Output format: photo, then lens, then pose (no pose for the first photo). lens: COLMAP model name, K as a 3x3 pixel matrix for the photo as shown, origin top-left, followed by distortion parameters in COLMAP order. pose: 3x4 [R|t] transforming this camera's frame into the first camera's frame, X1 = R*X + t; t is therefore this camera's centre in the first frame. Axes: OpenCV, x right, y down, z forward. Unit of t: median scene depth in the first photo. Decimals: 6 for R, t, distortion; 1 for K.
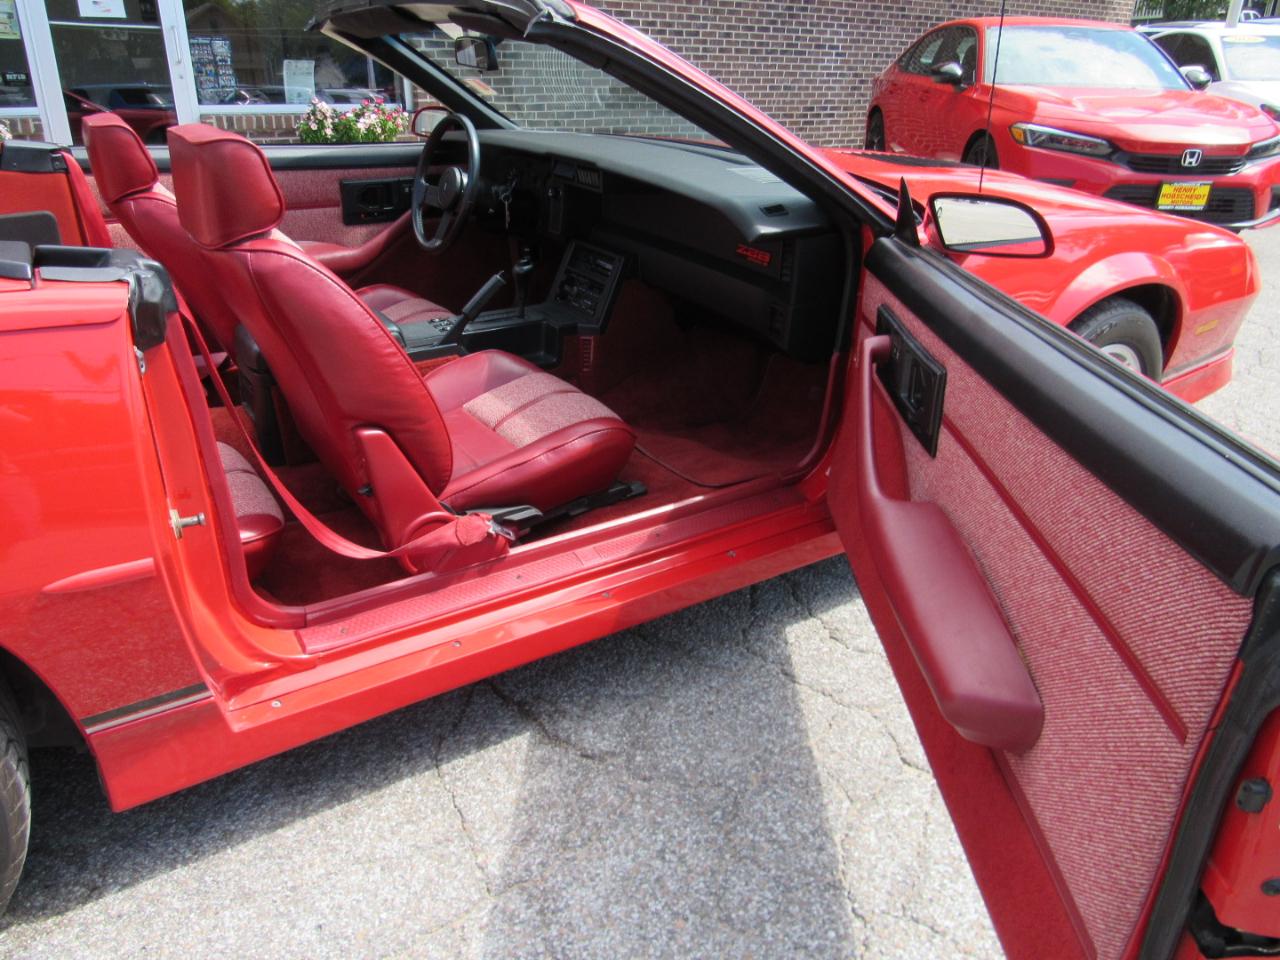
lens RADIAL K [[914.7, 0, 632.4], [0, 914.7, 475.6], [0, 0, 1]] dist [-0.016373, -0.003702]
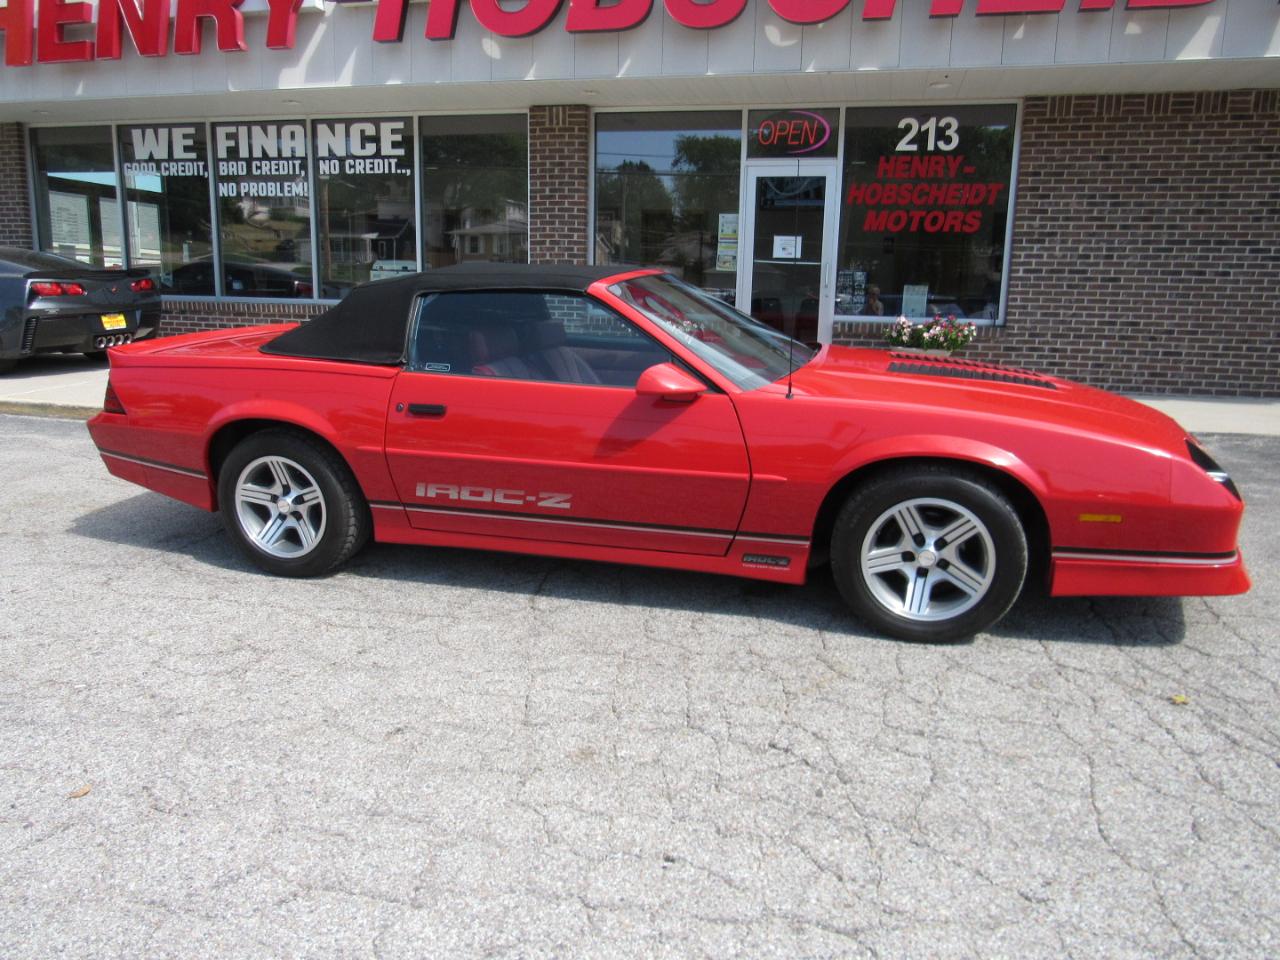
lens RADIAL K [[917.9, 0, 637.8], [0, 917.9, 477.6], [0, 0, 1]] dist [-0.024389, 0.006281]
pose [[0.654454, 0.158897, -0.739217, 0.303741], [-0.308616, 0.948658, -0.069311, 0.016736], [0.690251, 0.273495, 0.669892, -0.066031]]
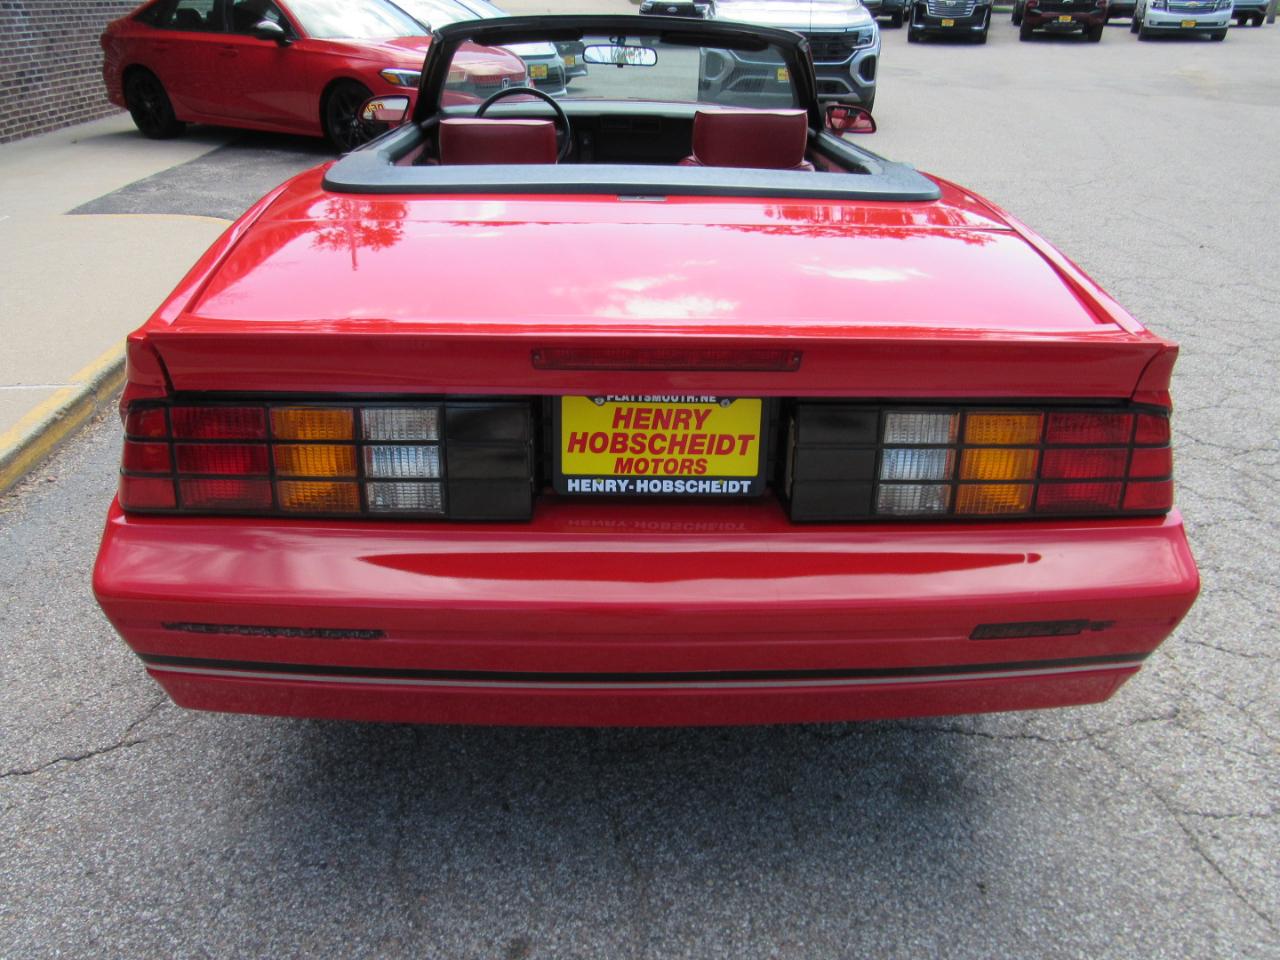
lens RADIAL K [[917.9, 0, 622.6], [0, 917.9, 473.7], [0, 0, 1]] dist [-0.024389, 0.006281]
pose [[0.521169, -0.408428, 0.749379, -0.374235], [0.362661, 0.900820, 0.238748, -0.038850], [-0.772567, 0.147343, 0.617600, 0.023265]]
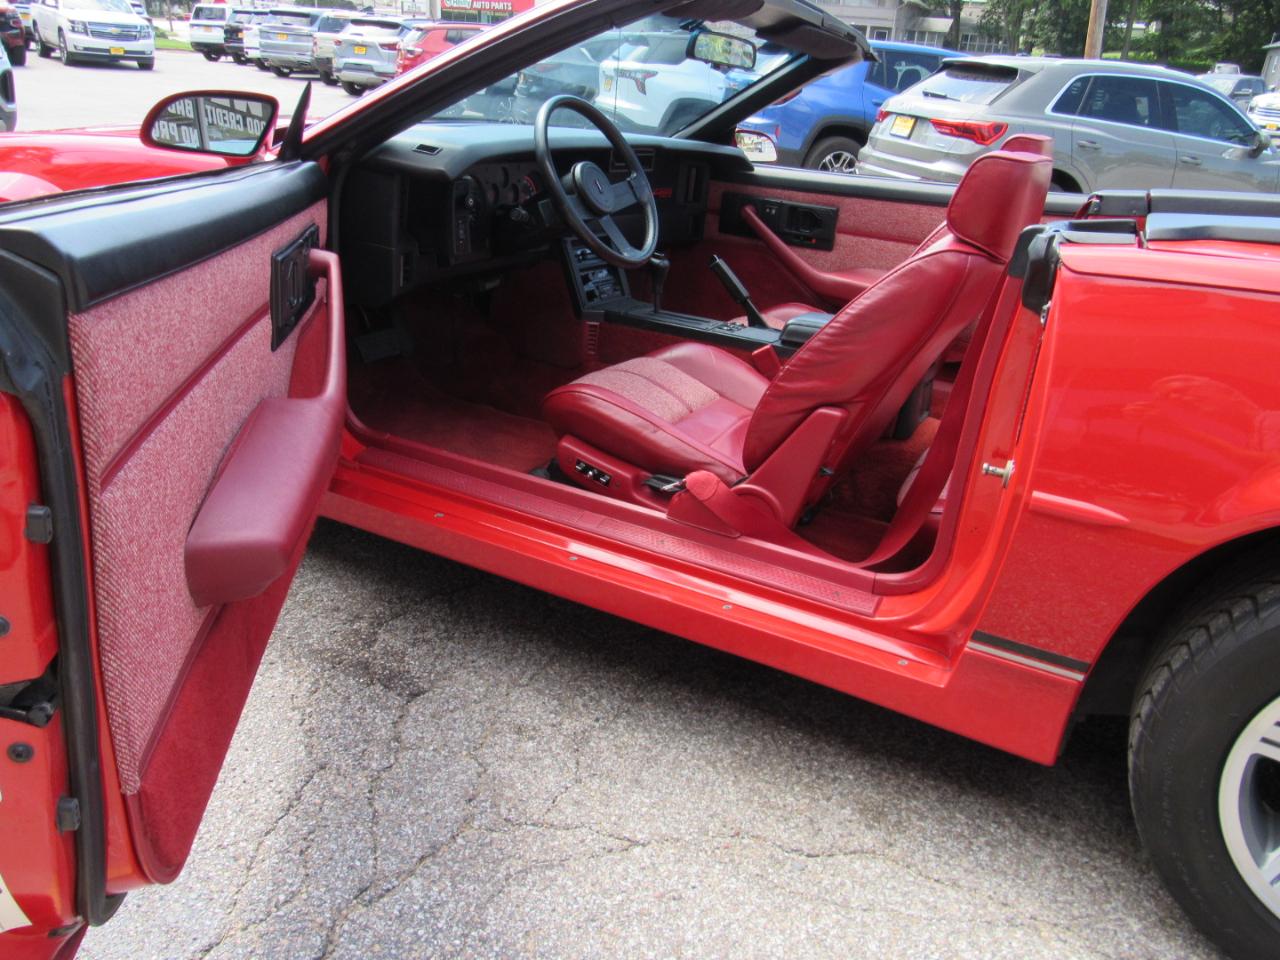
lens RADIAL K [[985.8, 0, 629.9], [0, 985.8, 472.2], [0, 0, 1]] dist [-0.033276, 0.008658]
pose [[-0.483944, -0.375699, 0.790347, -0.258157], [0.278722, 0.789943, 0.546173, -0.158370], [-0.829525, 0.484604, -0.277573, 0.357380]]
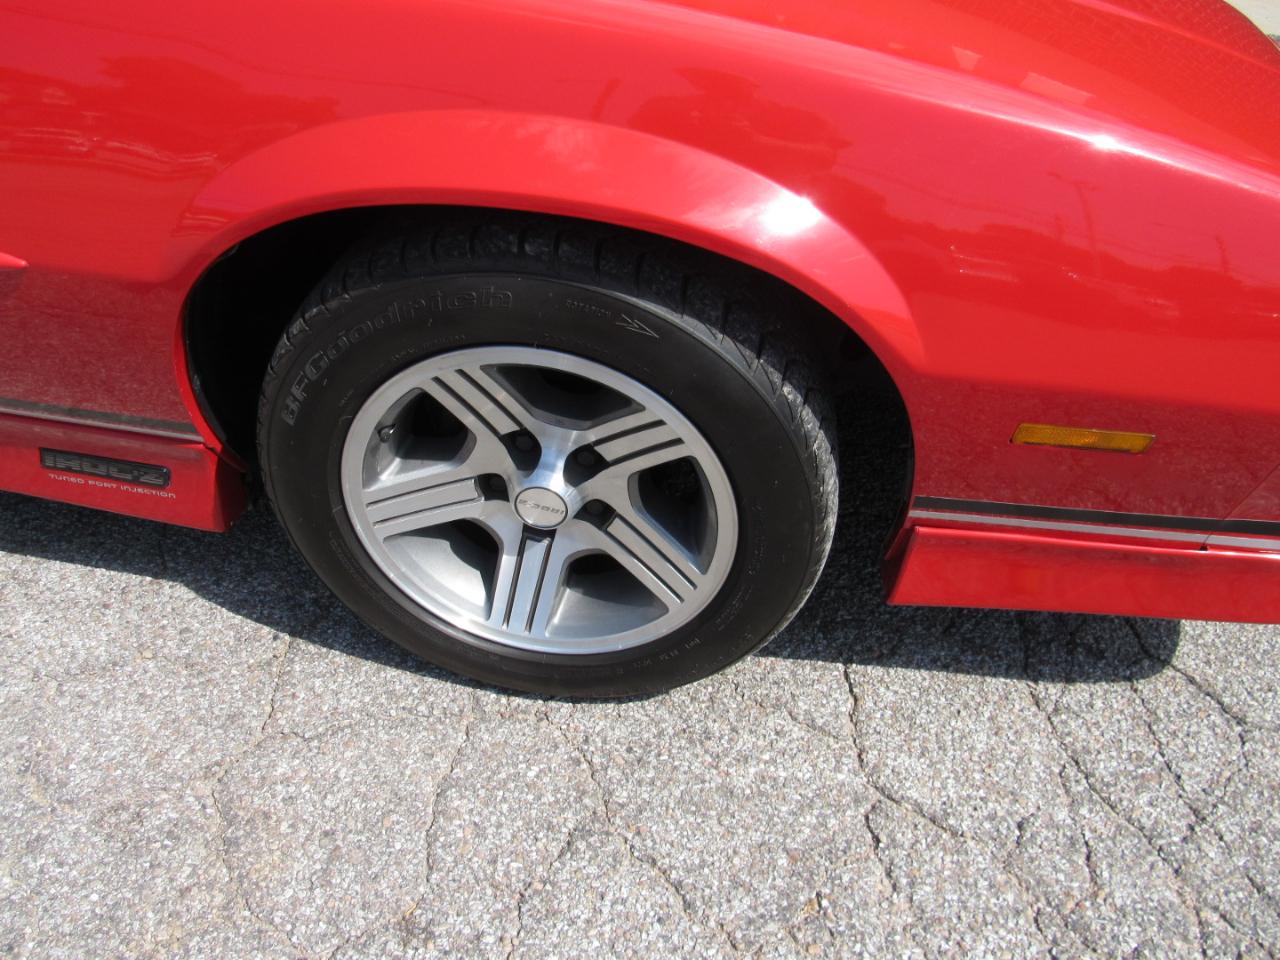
lens RADIAL K [[917.9, 0, 641.2], [0, 917.9, 478.9], [0, 0, 1]] dist [-0.024389, 0.006281]
pose [[0.744665, 0.451488, -0.491562, 0.185018], [-0.326243, 0.888732, 0.322056, -0.056679], [0.582271, -0.079455, 0.809103, 0.170150]]
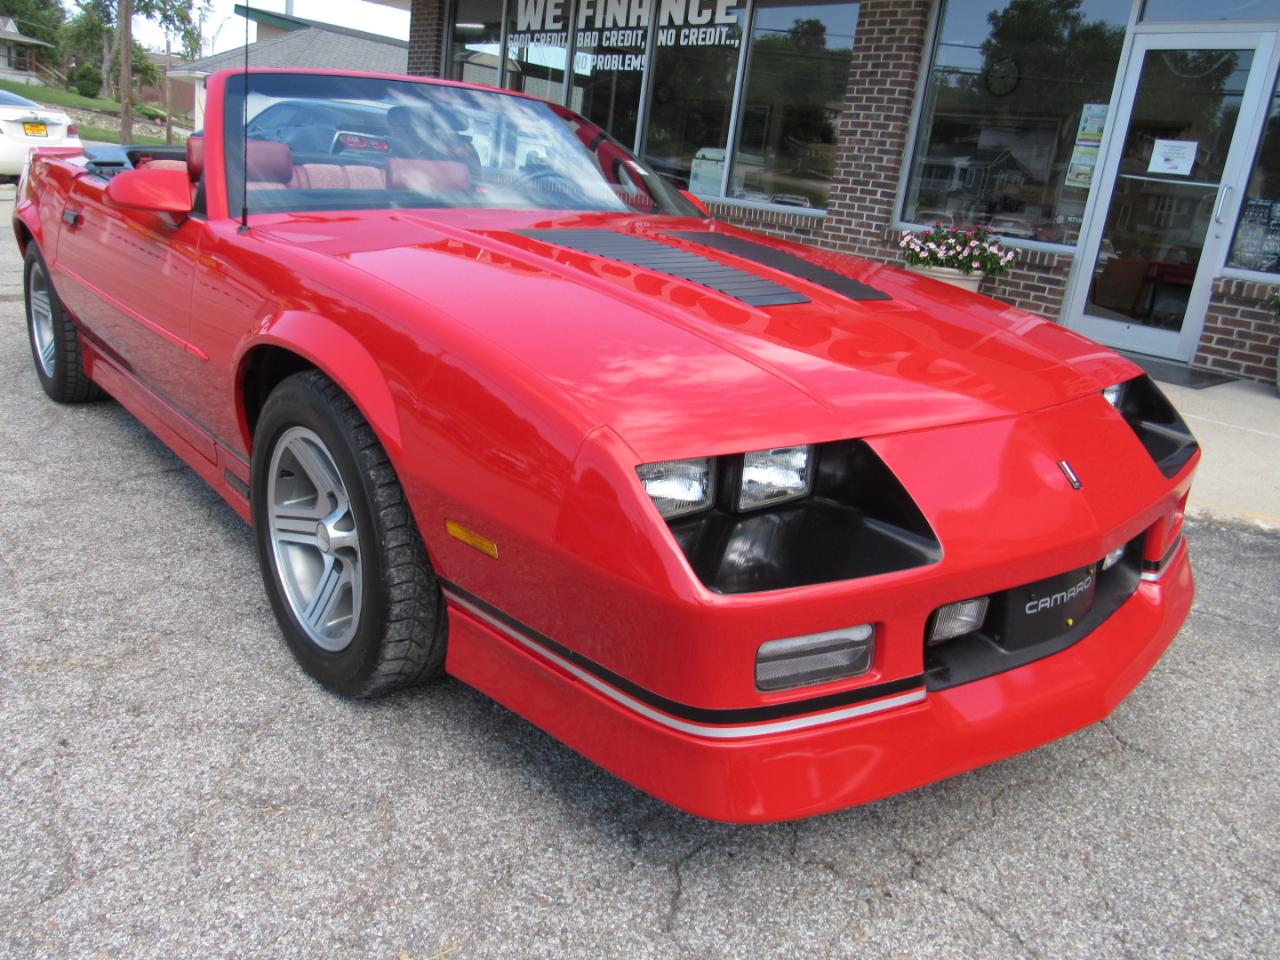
lens RADIAL K [[985.8, 0, 635.4], [0, 985.8, 477.6], [0, 0, 1]] dist [-0.033276, 0.008658]
pose [[0.116940, 0.291951, -0.949257, 0.327836], [-0.491012, 0.847821, 0.200265, -0.099334], [0.863268, 0.442678, 0.242496, 0.256208]]
